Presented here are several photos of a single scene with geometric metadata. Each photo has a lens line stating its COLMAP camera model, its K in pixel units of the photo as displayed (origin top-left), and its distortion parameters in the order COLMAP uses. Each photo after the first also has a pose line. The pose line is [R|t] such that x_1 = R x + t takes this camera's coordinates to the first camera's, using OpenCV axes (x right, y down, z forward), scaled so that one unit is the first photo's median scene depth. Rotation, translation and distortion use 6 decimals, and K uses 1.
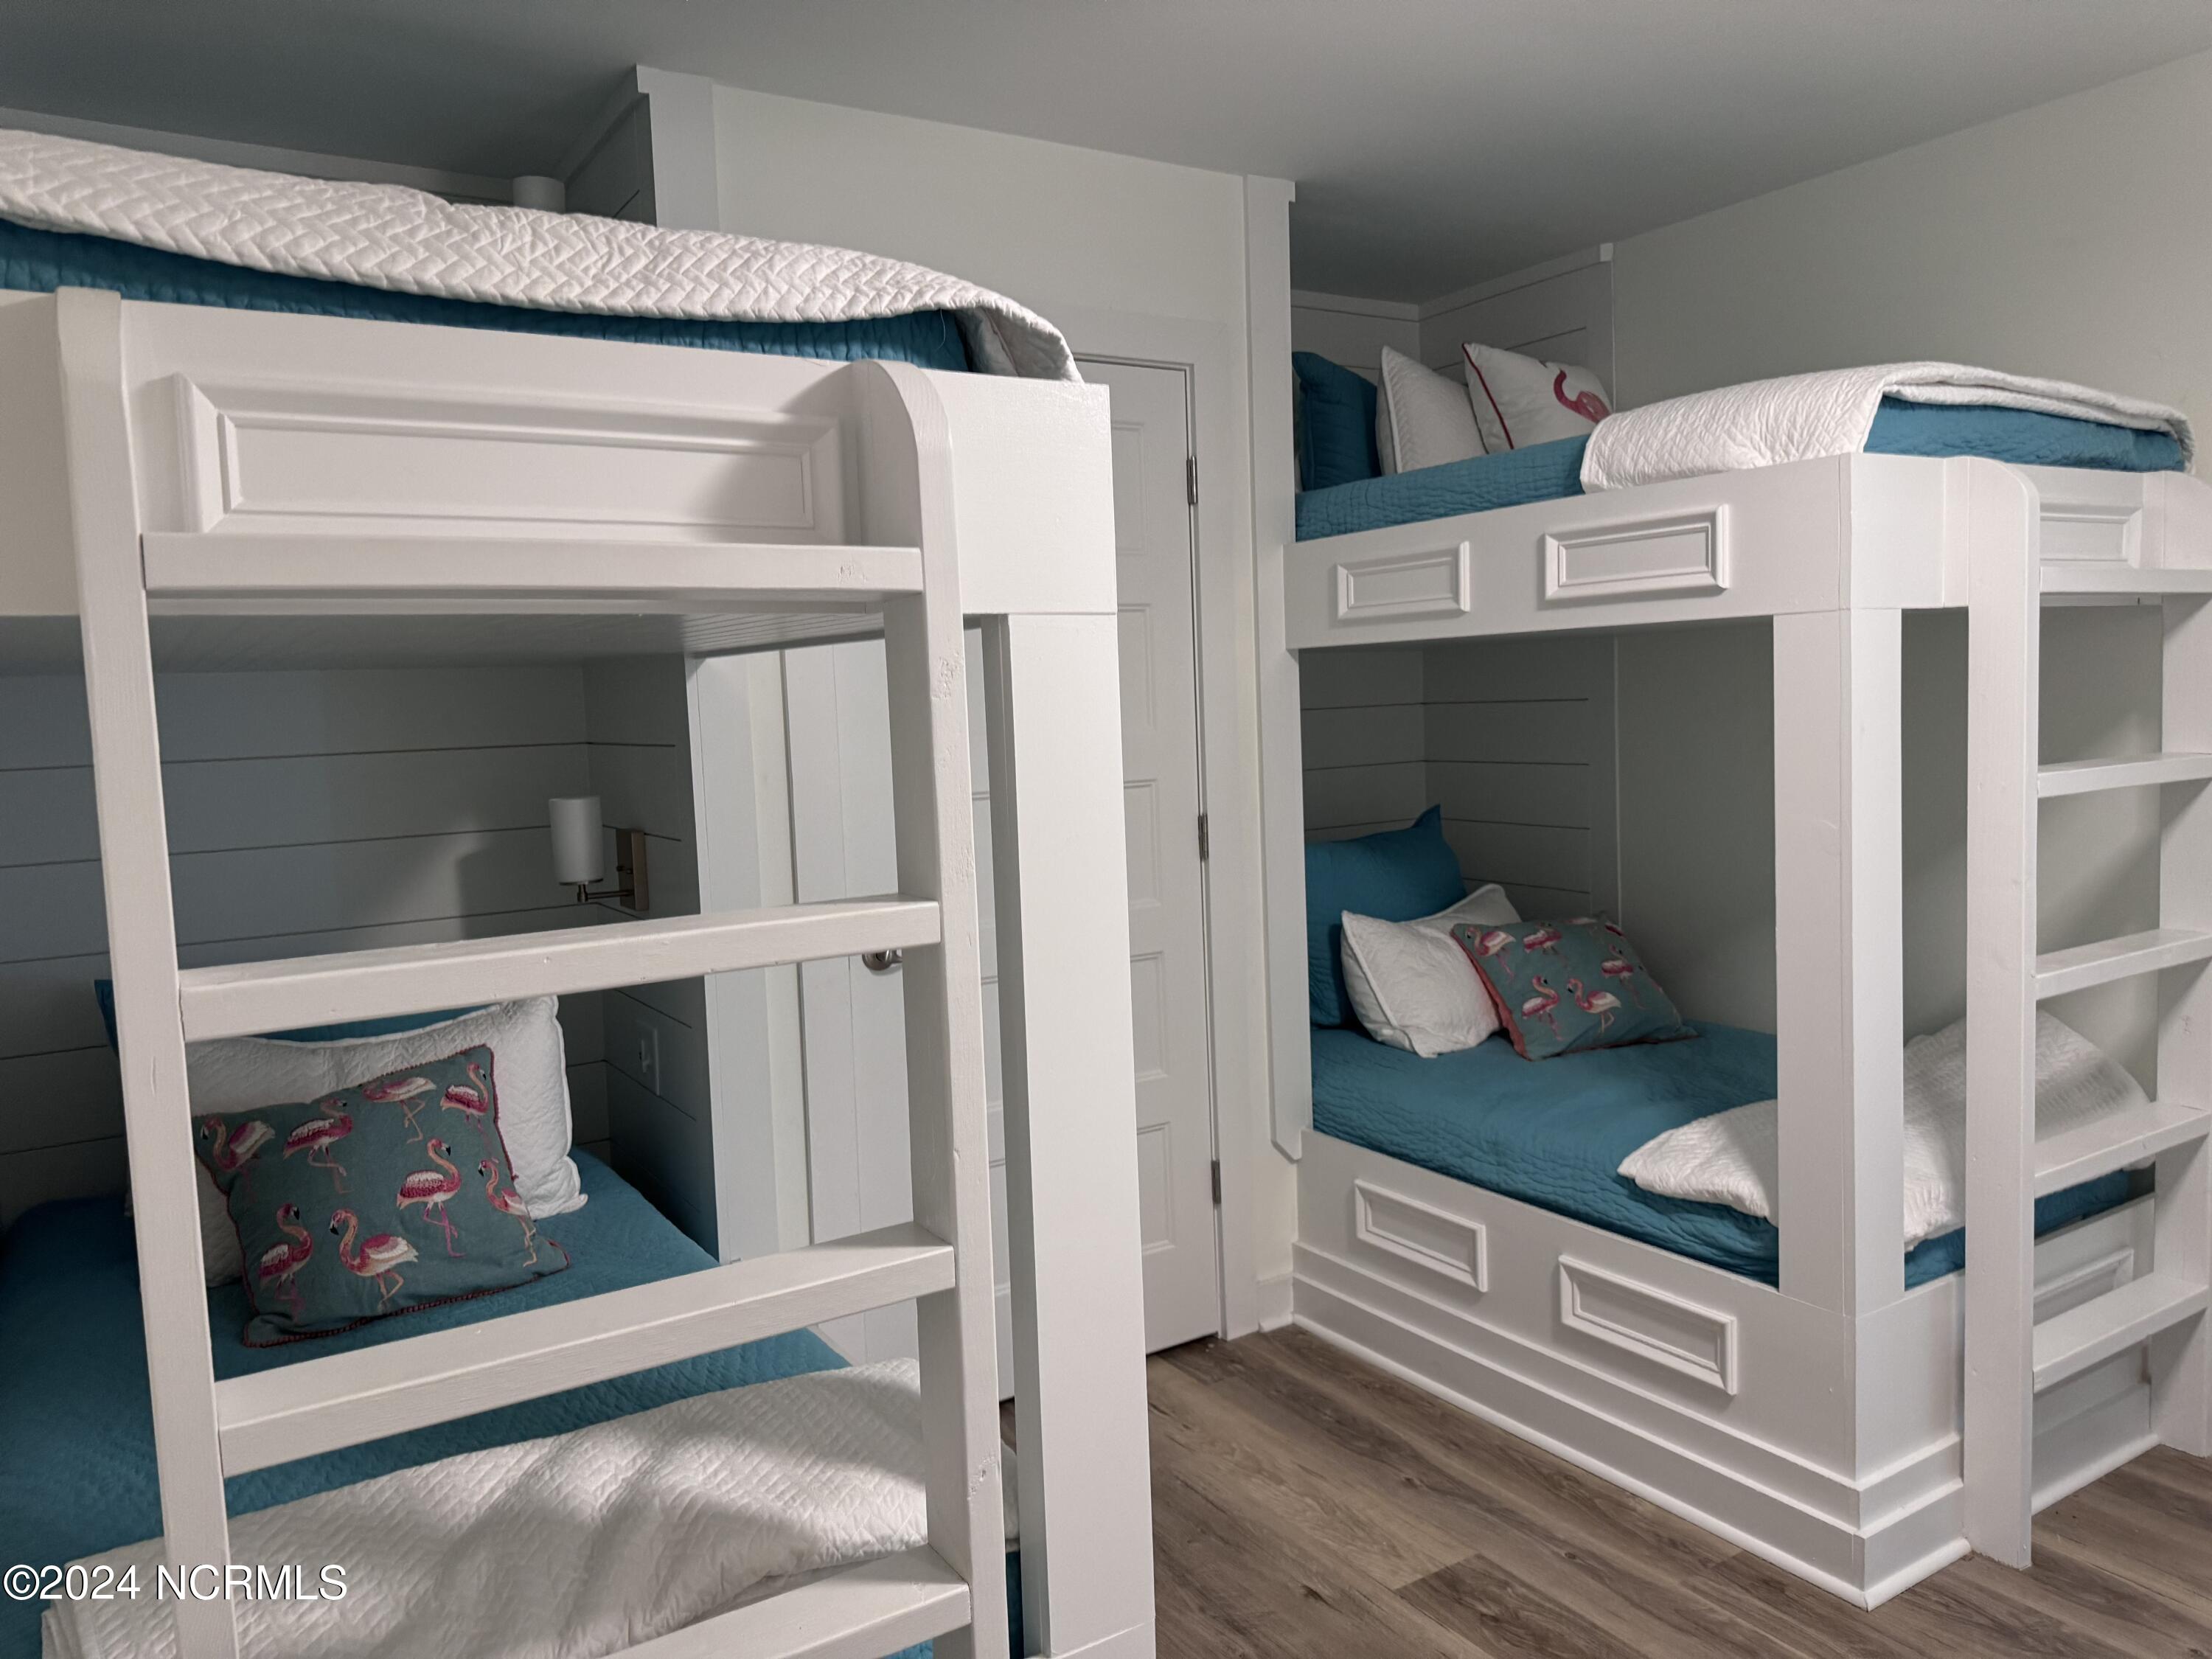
lens RADIAL K [[1550.1, 0, 1097.9], [0, 1550.1, 814.5], [0, 0, 1]] dist [-0.001815, -0.006210]
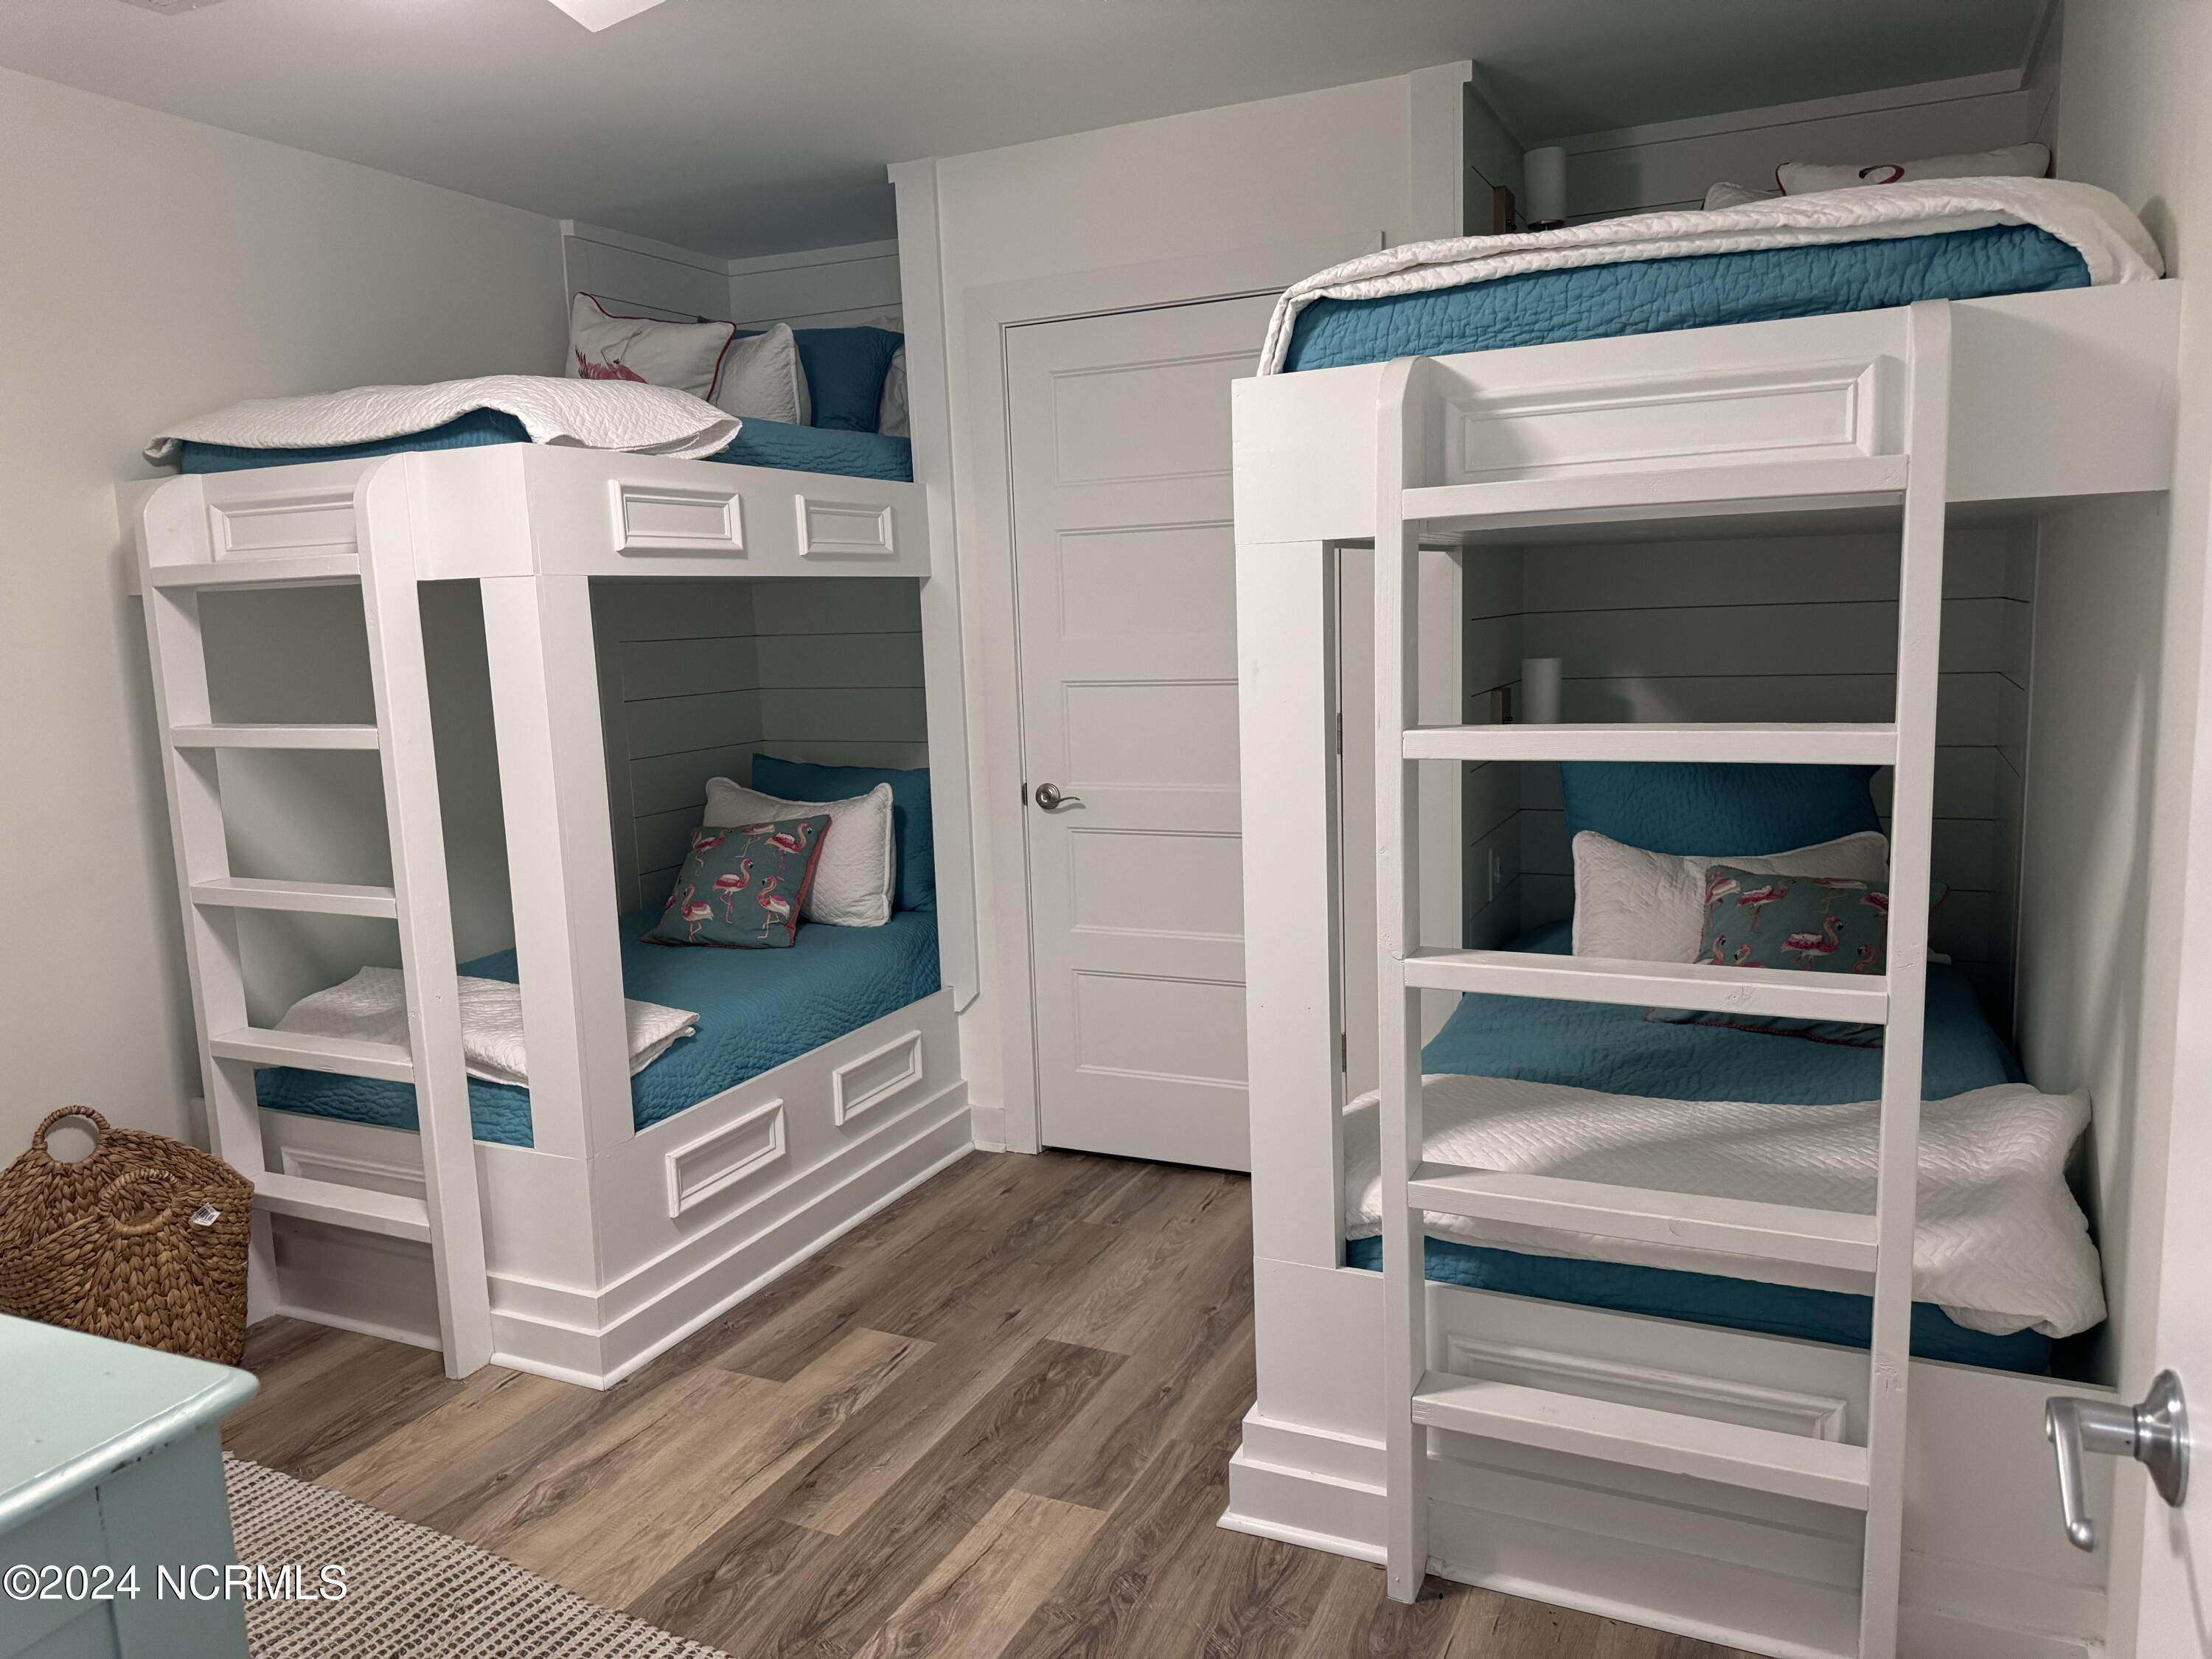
lens RADIAL K [[1536.1, 0, 1106.0], [0, 1536.1, 829.5], [0, 0, 1]] dist [0.089016, -0.166787]
pose [[0.552684, 0.140406, -0.821478, 1.231323], [-0.052591, 0.989617, 0.133761, -0.077298], [0.831730, -0.030725, 0.554330, 0.375569]]
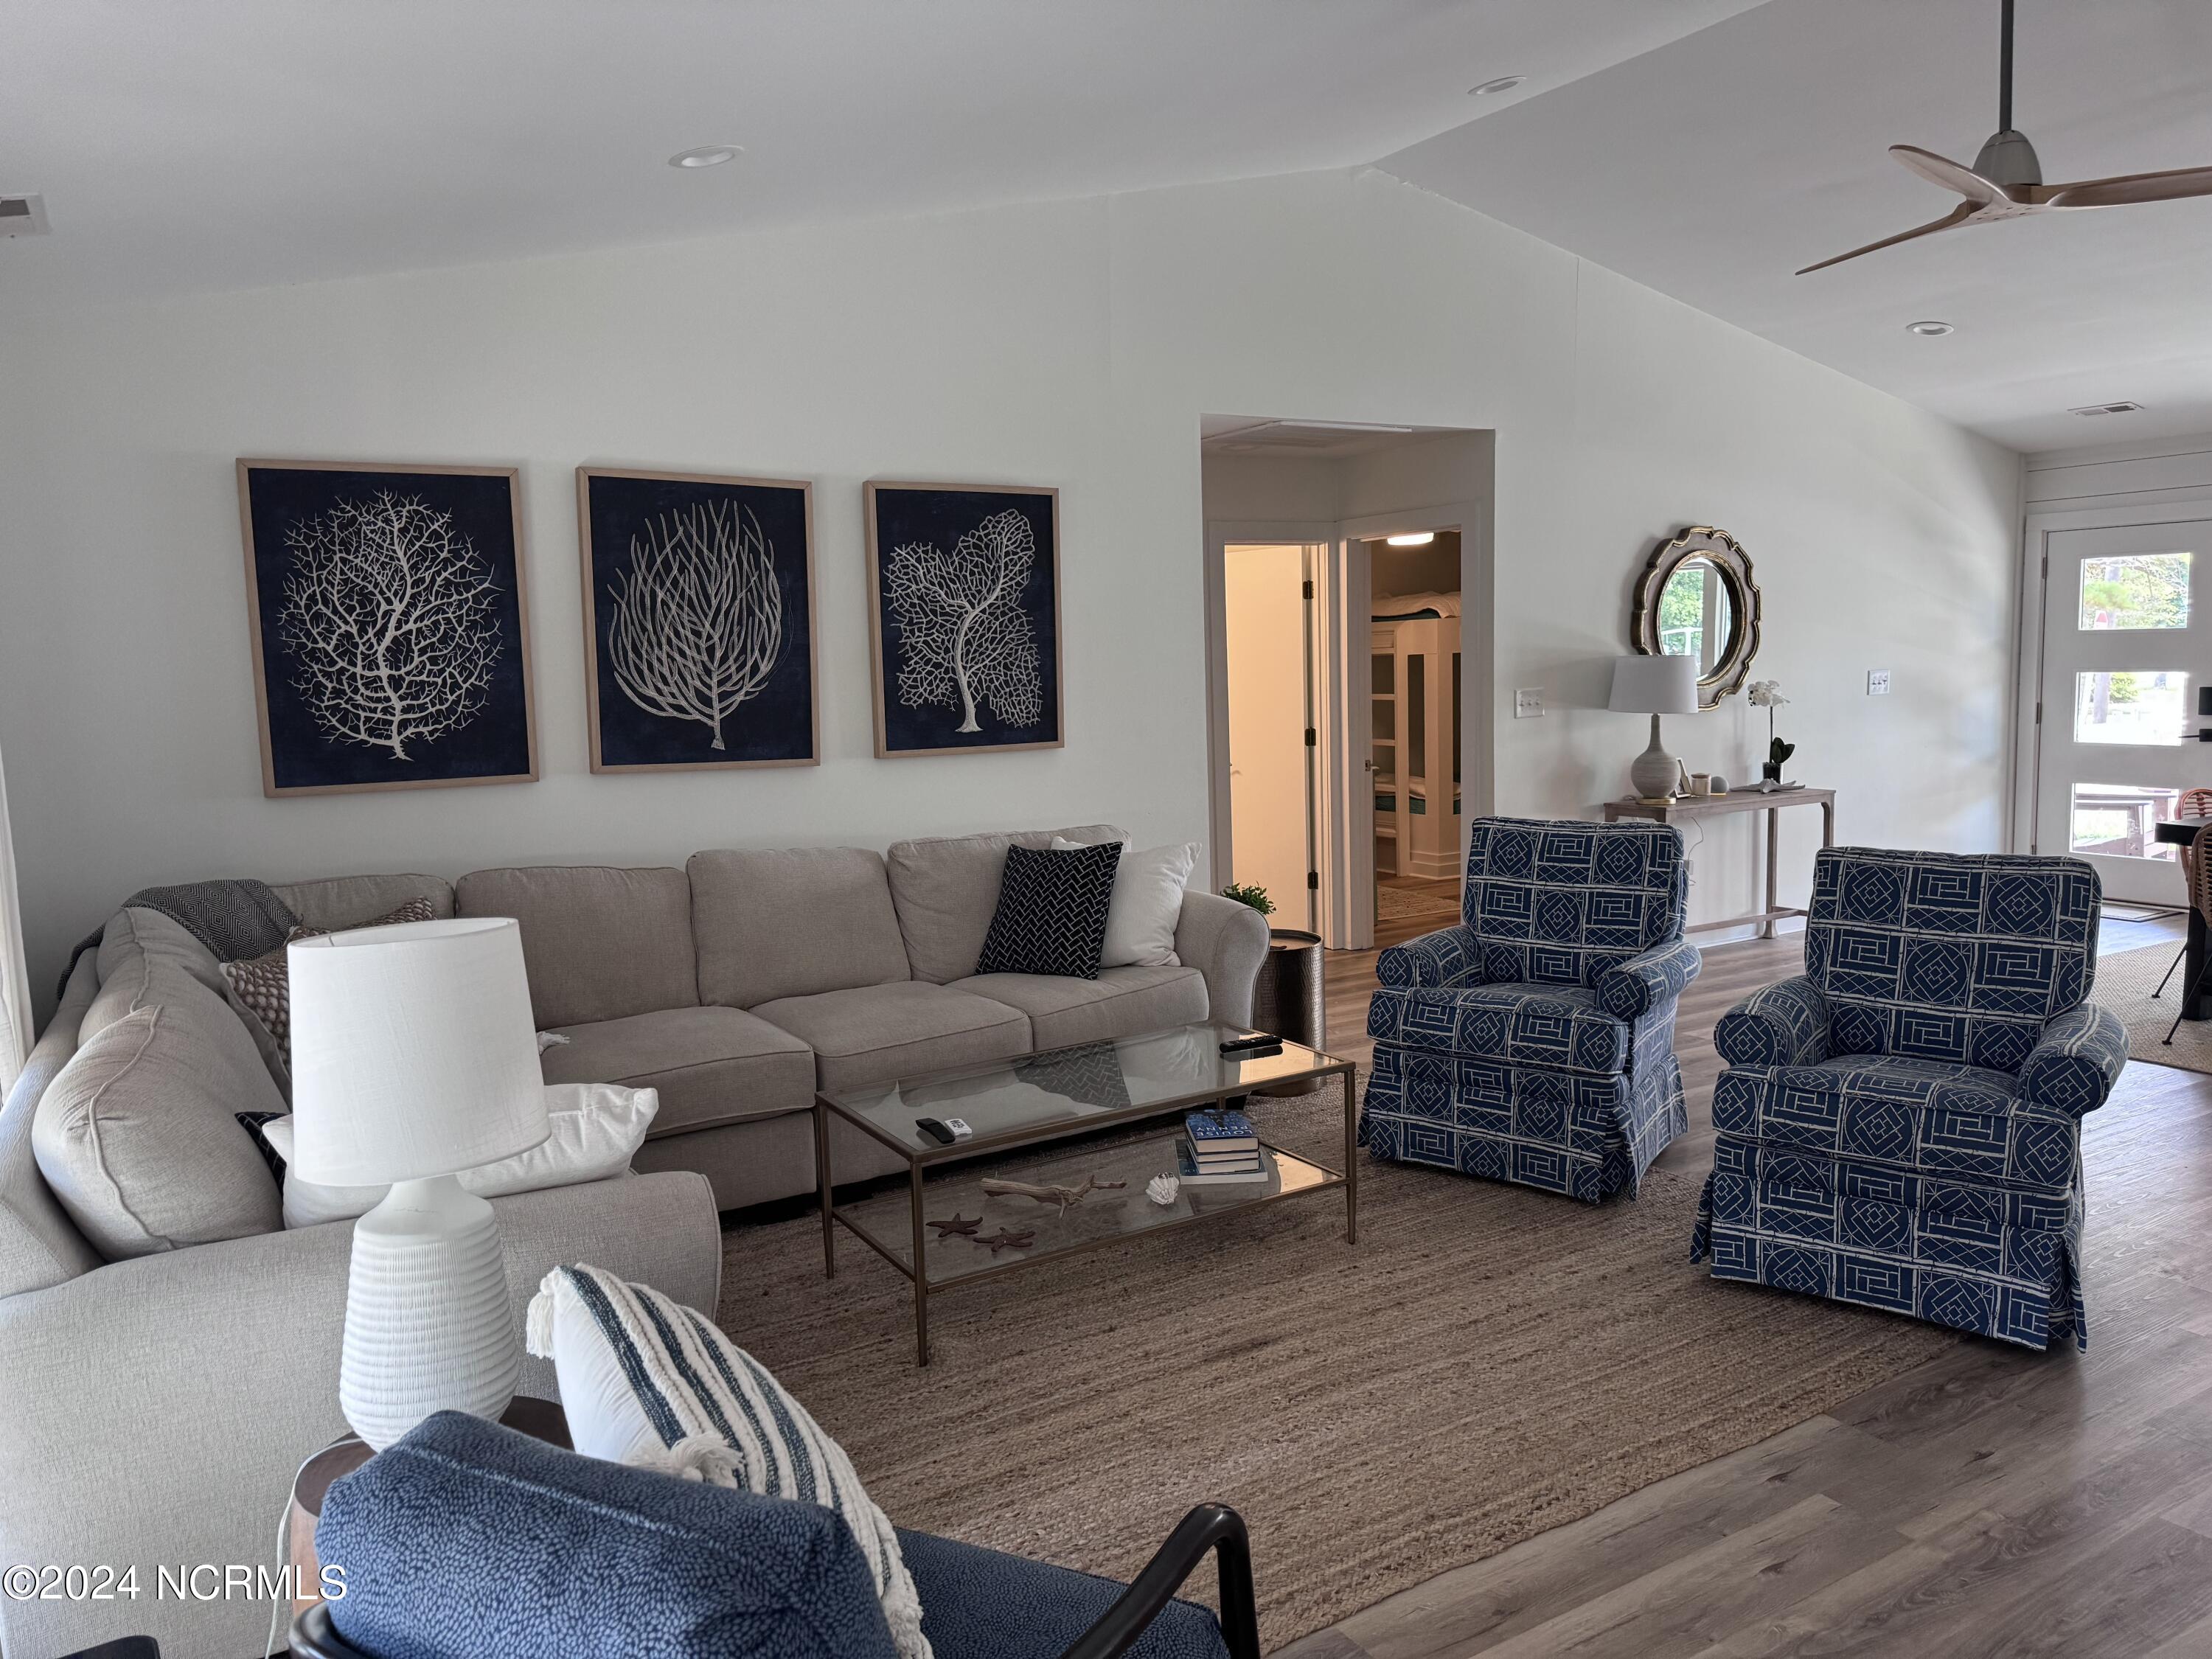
lens RADIAL K [[1576.1, 0, 1106.0], [0, 1576.1, 829.5], [0, 0, 1]] dist [0.029105, -0.000957]
pose [[-0.016192, 0.142022, -0.989731, 4.589133], [-0.050172, 0.988498, 0.142666, -0.188364], [0.998609, 0.051967, -0.008880, -0.211673]]
